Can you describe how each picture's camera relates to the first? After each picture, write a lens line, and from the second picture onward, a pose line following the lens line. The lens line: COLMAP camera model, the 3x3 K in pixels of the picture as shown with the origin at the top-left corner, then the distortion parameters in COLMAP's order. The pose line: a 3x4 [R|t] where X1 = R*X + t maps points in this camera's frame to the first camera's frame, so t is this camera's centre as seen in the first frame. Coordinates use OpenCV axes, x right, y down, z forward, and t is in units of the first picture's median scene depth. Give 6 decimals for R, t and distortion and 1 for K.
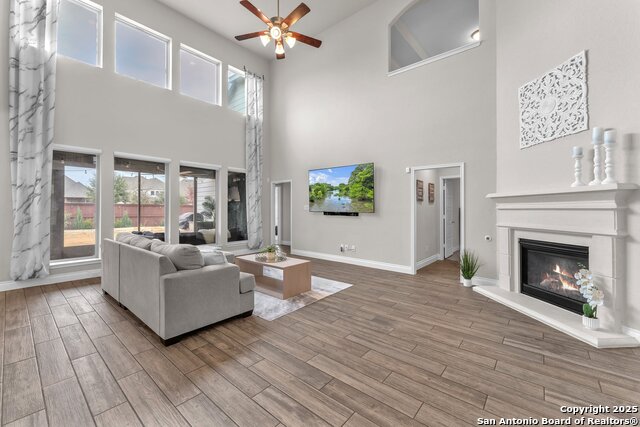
lens RADIAL K [[260.6, 0, 317.5], [0, 260.6, 205.2], [0, 0, 1]] dist [0.001770, -0.000590]
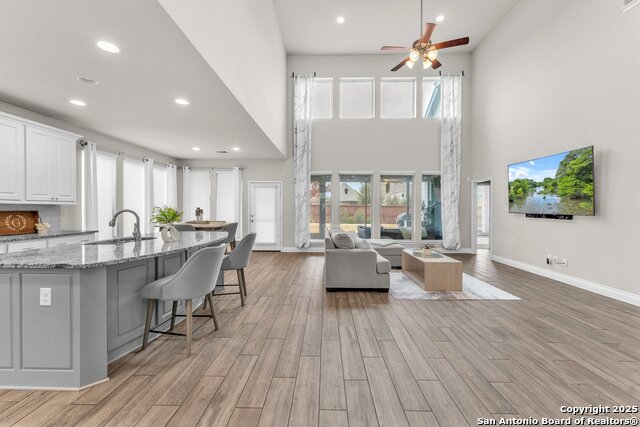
lens RADIAL K [[260.6, 0, 323.6], [0, 260.6, 210.8], [0, 0, 1]] dist [0.001770, -0.000590]
pose [[0.638720, 0.007379, -0.769404, 0.288172], [0.007739, 0.999842, 0.016014, -0.001609], [0.769400, -0.016182, 0.638562, -0.030932]]
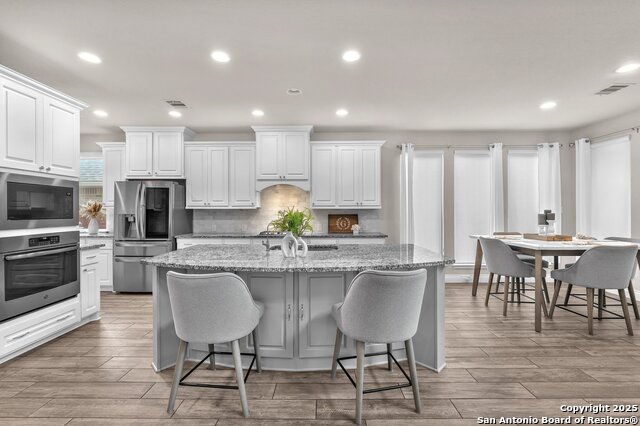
lens RADIAL K [[278.8, 0, 321.0], [0, 278.8, 212.4], [0, 0, 1]] dist [0.001565, -0.000529]
pose [[-0.759047, -0.000366, -0.651035, -0.067155], [0.008832, 0.999902, -0.010859, 0.005626], [0.650976, -0.013993, -0.758970, 0.408455]]
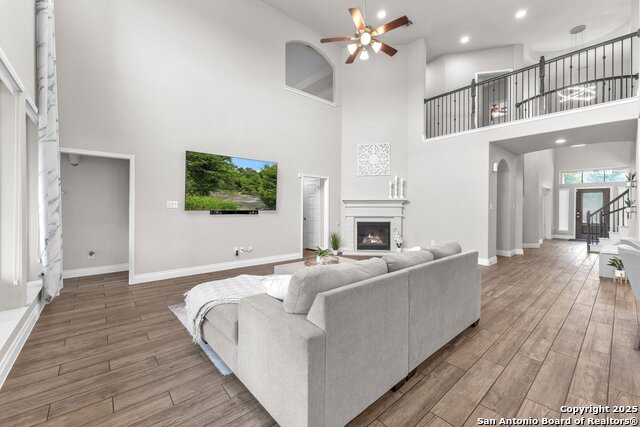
lens RADIAL K [[260.6, 0, 322.3], [0, 260.6, 203.6], [0, 0, 1]] dist [0.001770, -0.000590]
pose [[0.154515, 0.010612, 0.987933, -0.781809], [-0.015688, 0.999843, -0.008286, 0.007796], [-0.987866, -0.014219, 0.154657, 0.638900]]
